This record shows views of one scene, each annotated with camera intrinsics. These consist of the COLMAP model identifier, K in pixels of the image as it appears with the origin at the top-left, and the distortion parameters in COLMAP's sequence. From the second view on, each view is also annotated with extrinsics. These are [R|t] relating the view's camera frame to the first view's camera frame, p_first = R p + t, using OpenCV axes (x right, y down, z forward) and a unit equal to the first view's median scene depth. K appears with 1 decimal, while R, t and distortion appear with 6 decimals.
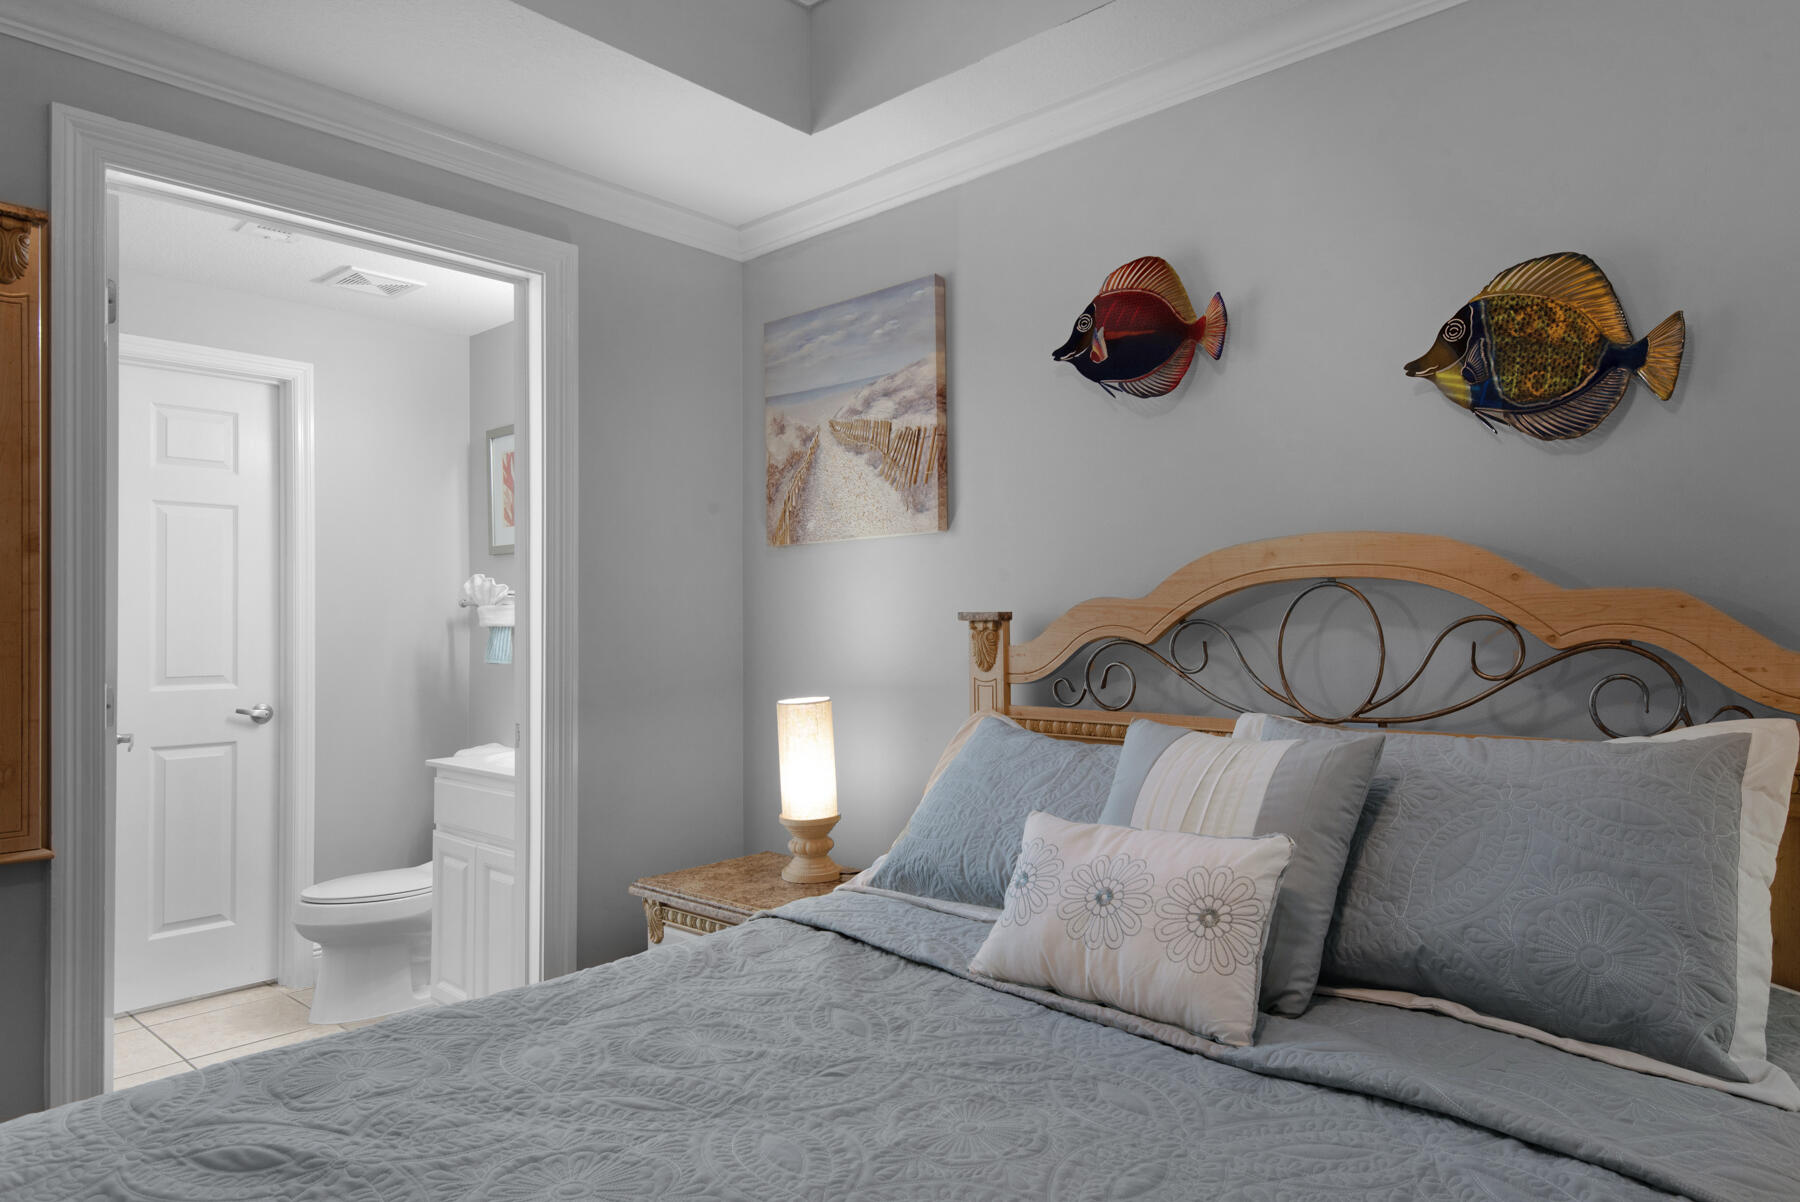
lens RADIAL K [[1093.9, 0, 893.5], [0, 1093.9, 630.2], [0, 0, 1]] dist [0.002816, -0.001024]
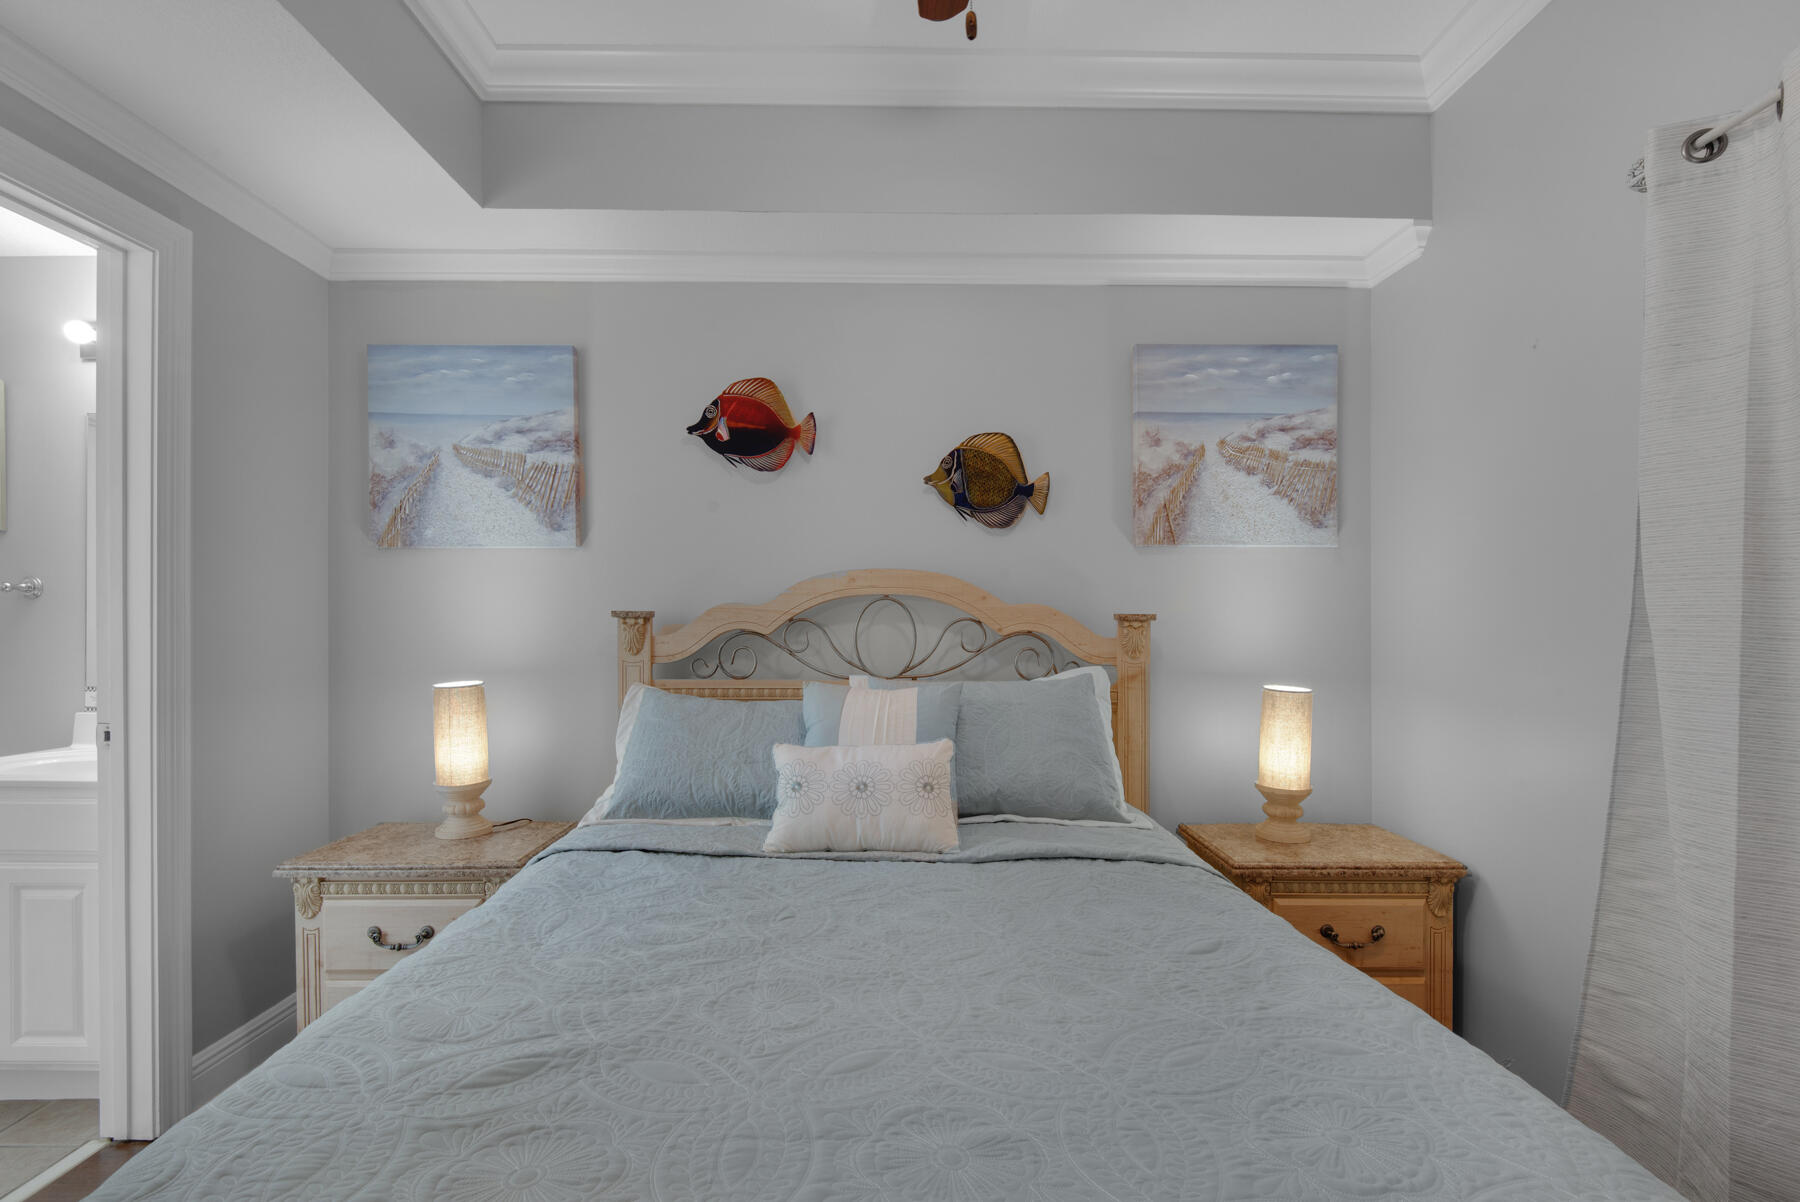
lens RADIAL K [[845.1, 0, 890.8], [0, 845.1, 624.7], [0, 0, 1]] dist [0.013453, -0.019326]
pose [[0.730199, 0.003256, 0.683227, -0.420236], [-0.005077, 0.999987, 0.000661, -0.001862], [-0.683216, -0.003952, 0.730206, 0.022956]]
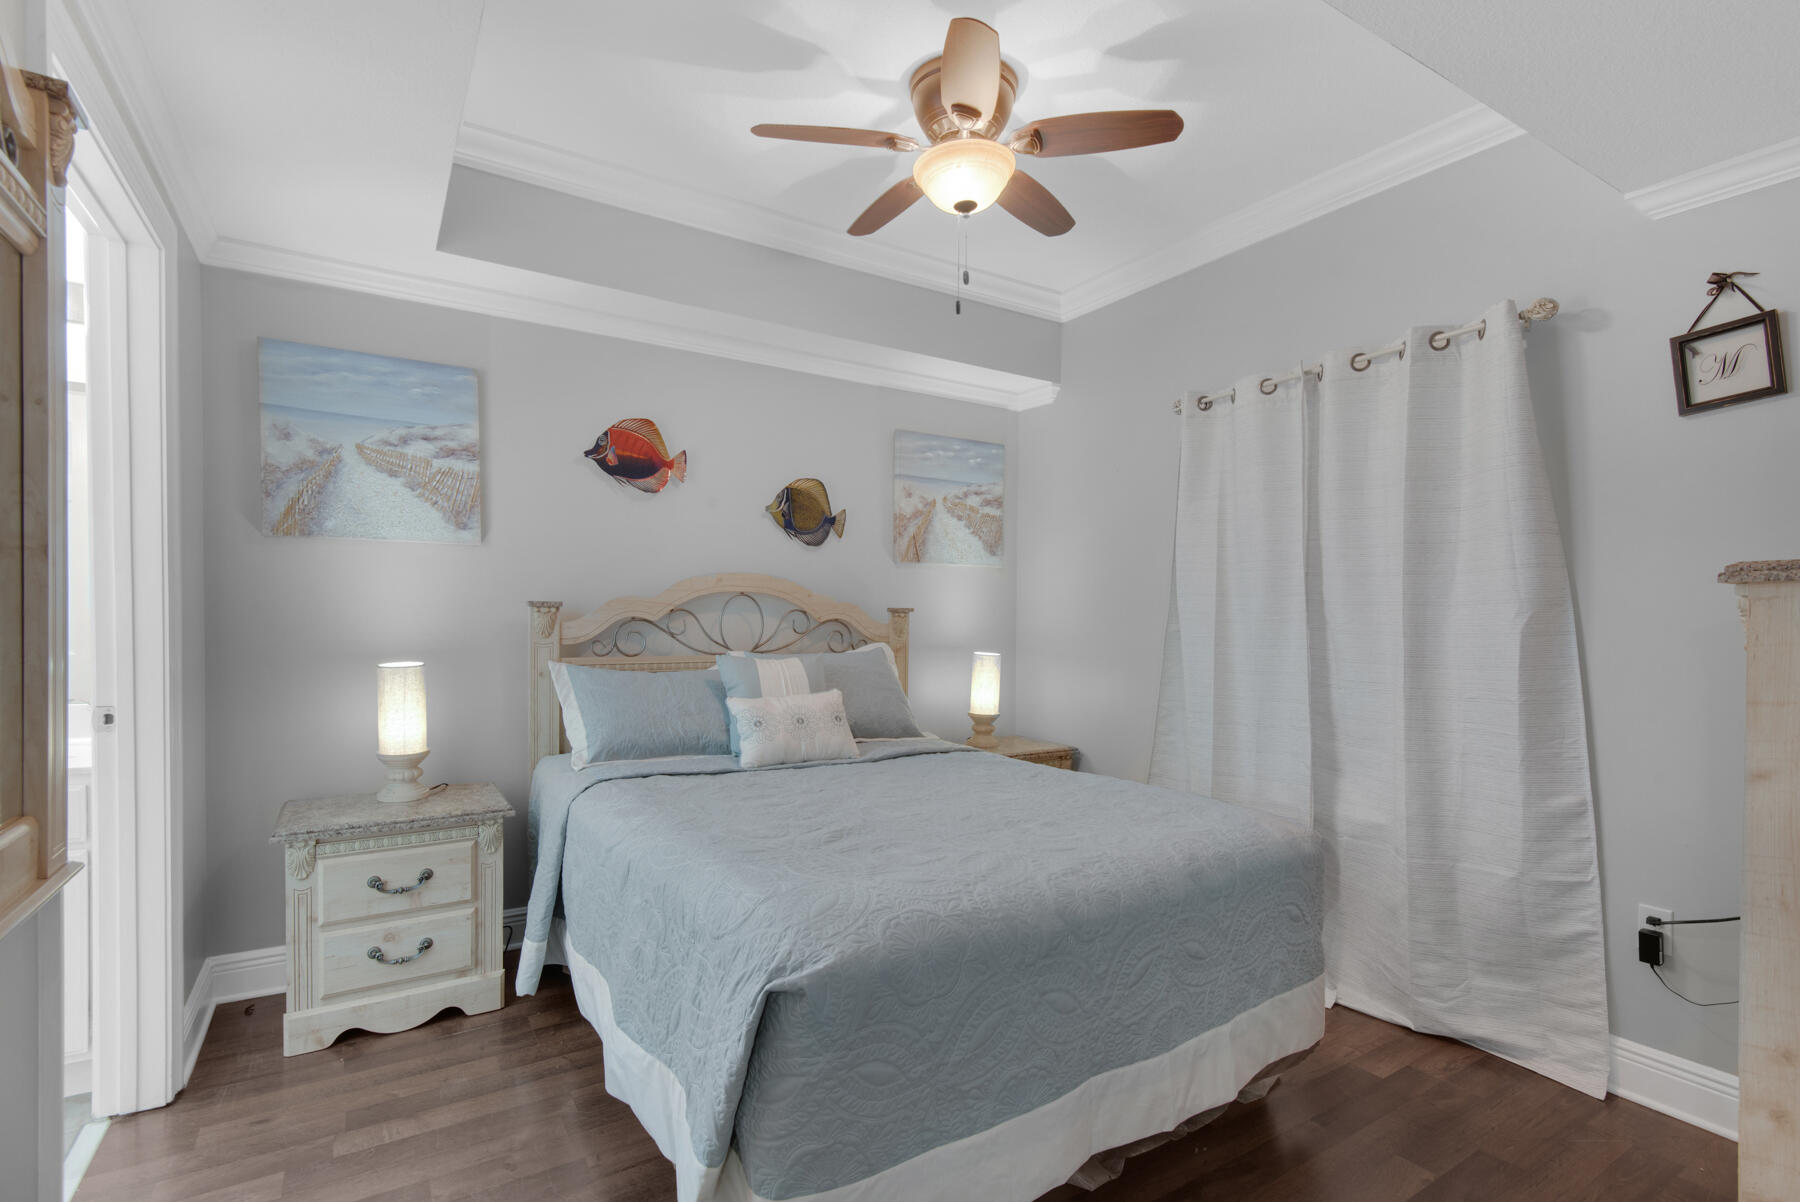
lens RADIAL K [[845.1, 0, 890.8], [0, 845.1, 624.7], [0, 0, 1]] dist [0.013453, -0.019326]
pose [[0.260654, -0.004253, 0.965423, -1.049342], [-0.008661, 0.999940, 0.006743, 0.005725], [-0.965394, -0.010119, 0.260601, 0.191011]]
